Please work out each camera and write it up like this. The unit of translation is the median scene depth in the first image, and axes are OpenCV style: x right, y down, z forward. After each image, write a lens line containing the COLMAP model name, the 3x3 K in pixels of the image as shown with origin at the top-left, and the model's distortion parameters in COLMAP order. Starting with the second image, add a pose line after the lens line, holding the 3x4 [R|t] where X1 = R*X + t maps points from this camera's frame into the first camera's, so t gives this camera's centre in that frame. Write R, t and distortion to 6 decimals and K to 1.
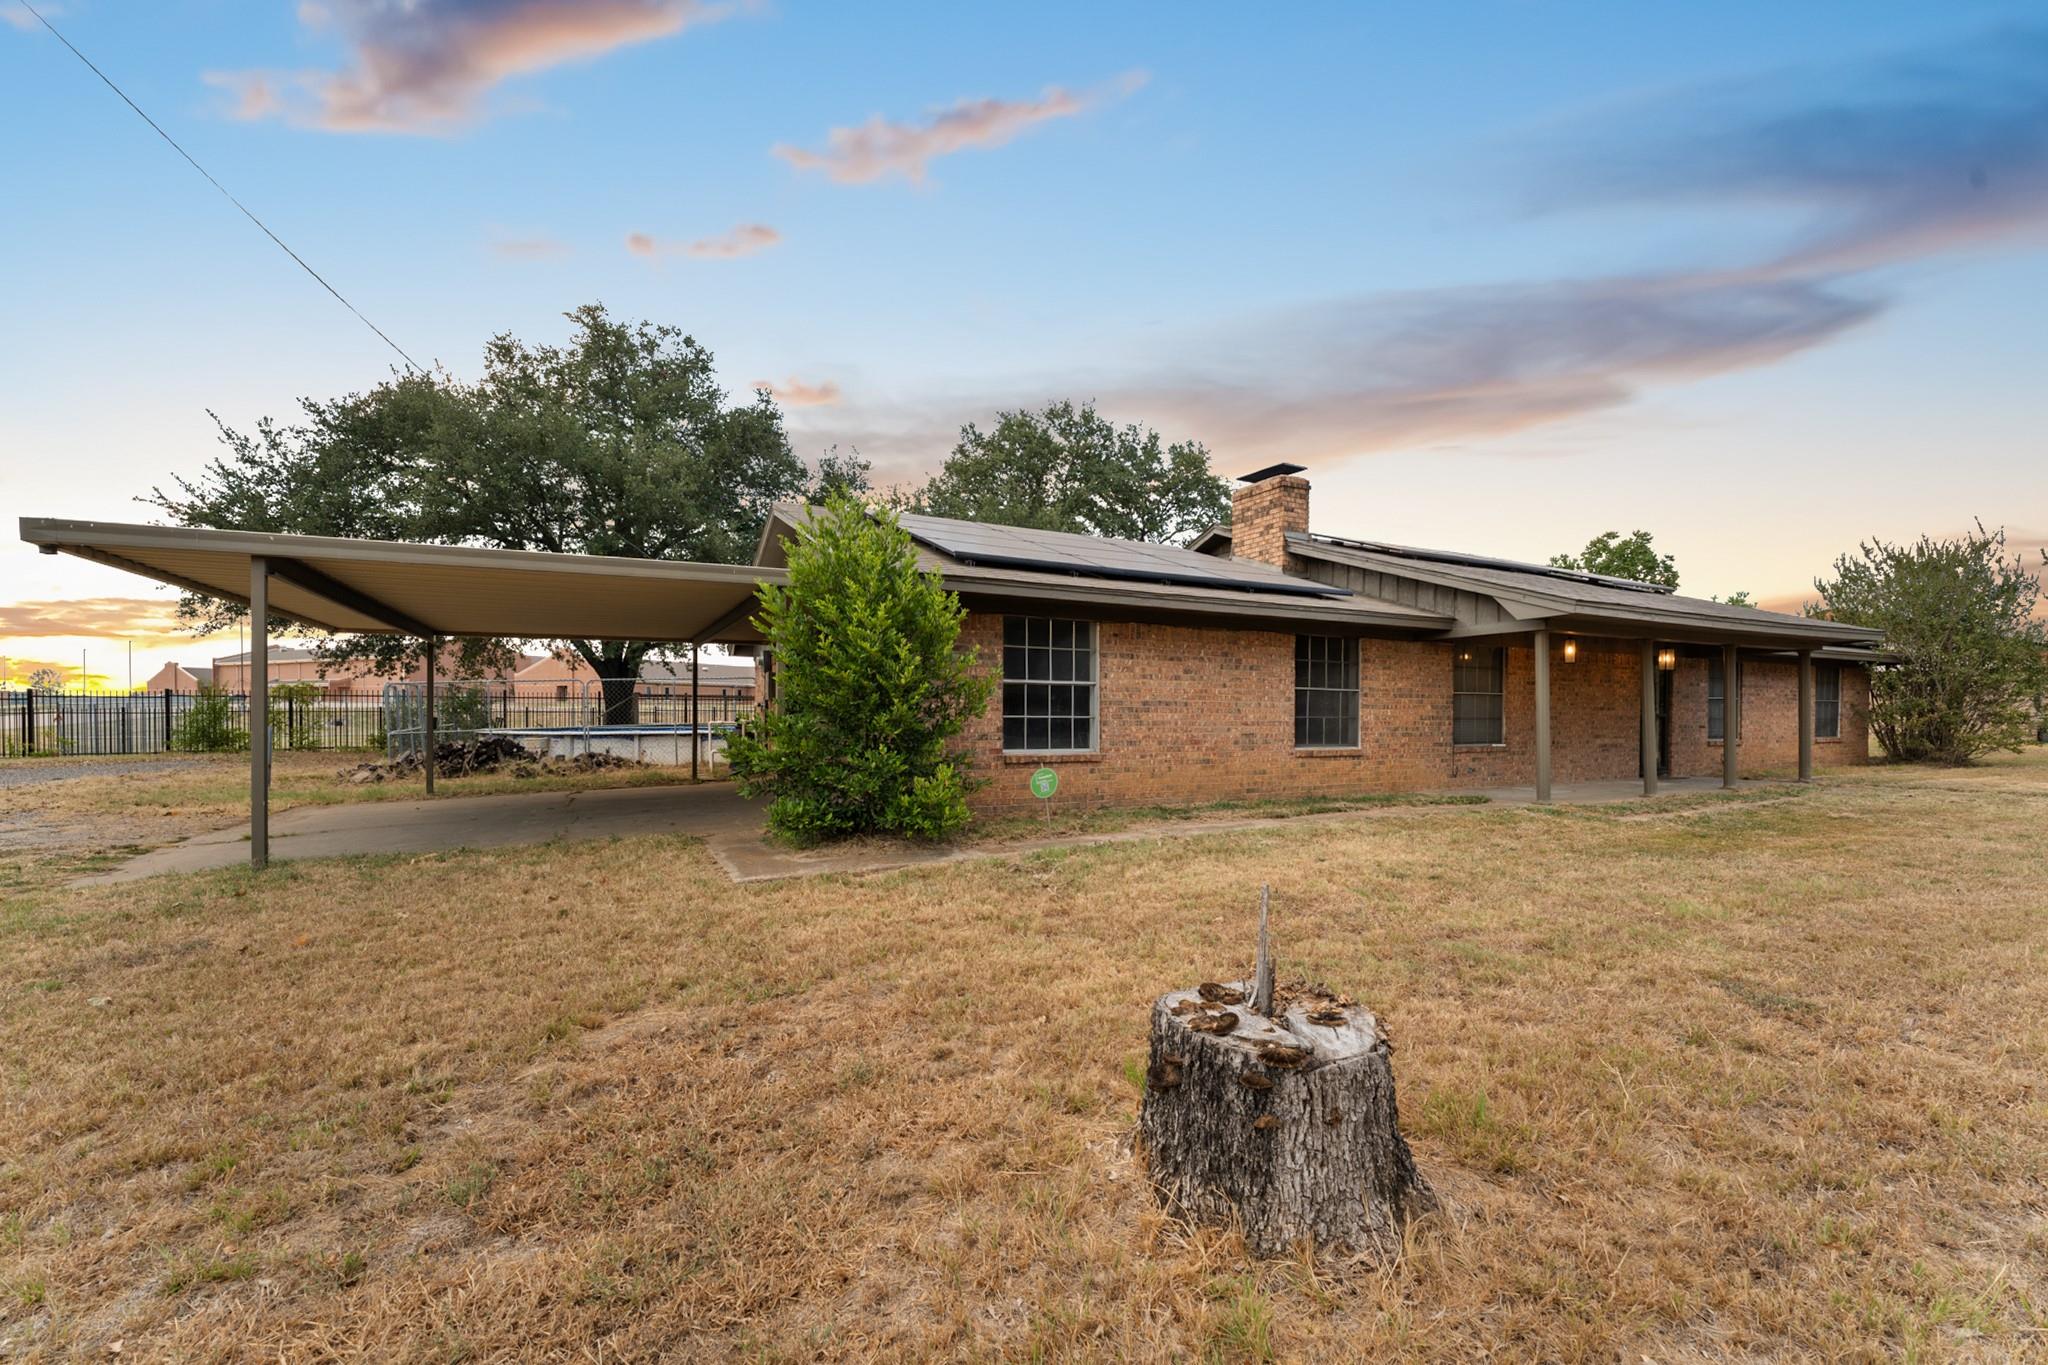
lens RADIAL K [[831.1, 0, 1026.5], [0, 831.1, 735.8], [0, 0, 1]] dist [-0.000091, -0.000063]
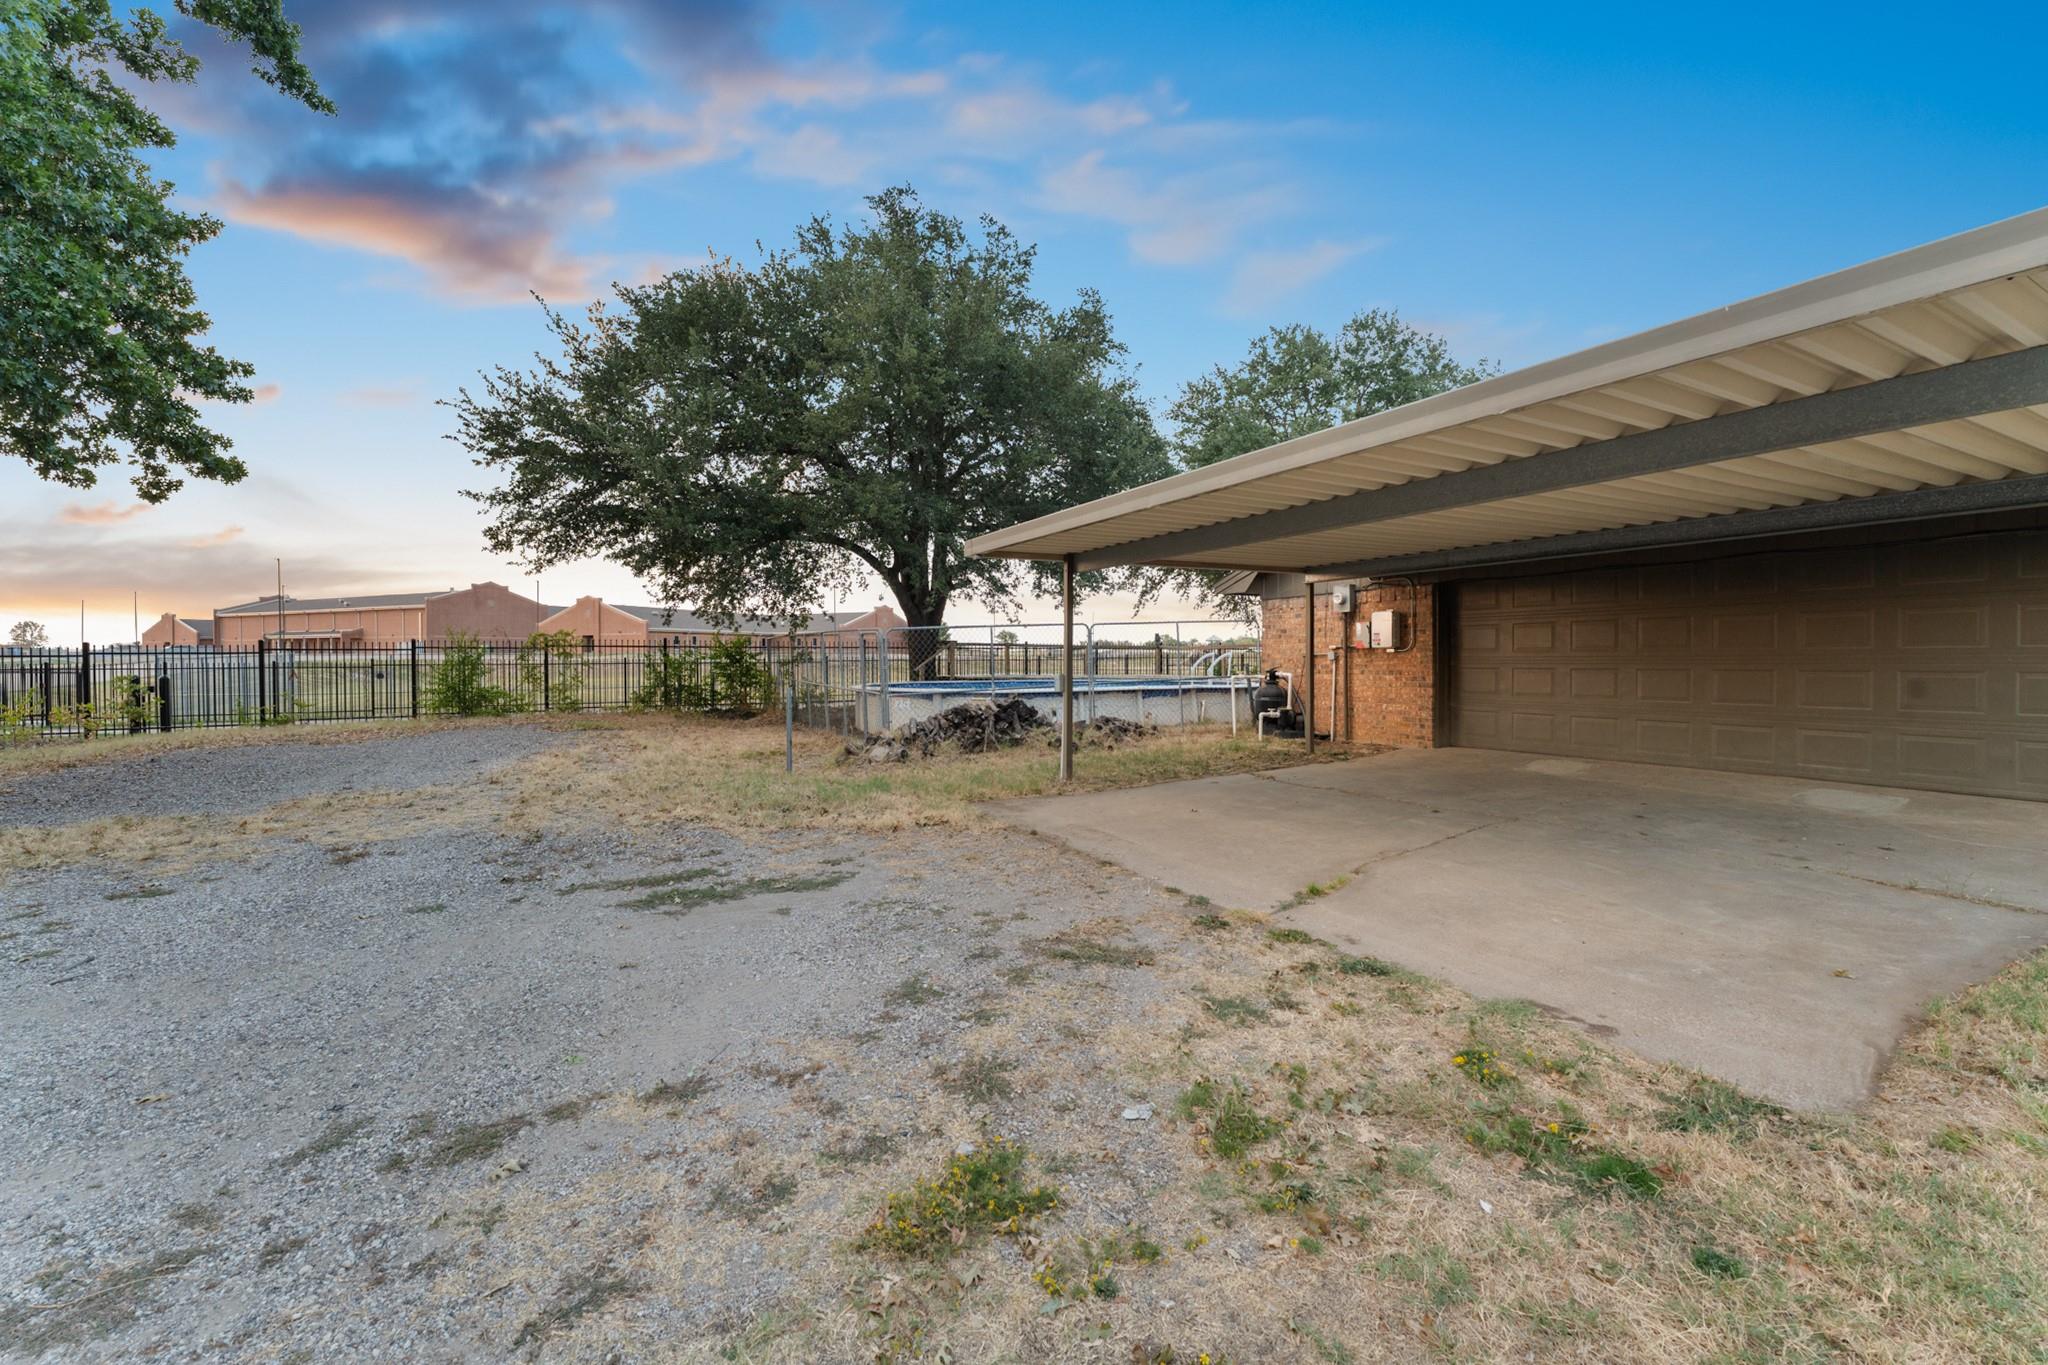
lens RADIAL K [[836.6, 0, 1015.9], [0, 836.6, 672.4], [0, 0, 1]] dist [-0.001310, -0.000323]
pose [[0.999958, -0.002789, 0.008743, -0.299719], [0.002933, 0.999859, -0.016510, -0.004280], [-0.008696, 0.016535, 0.999825, 0.107745]]
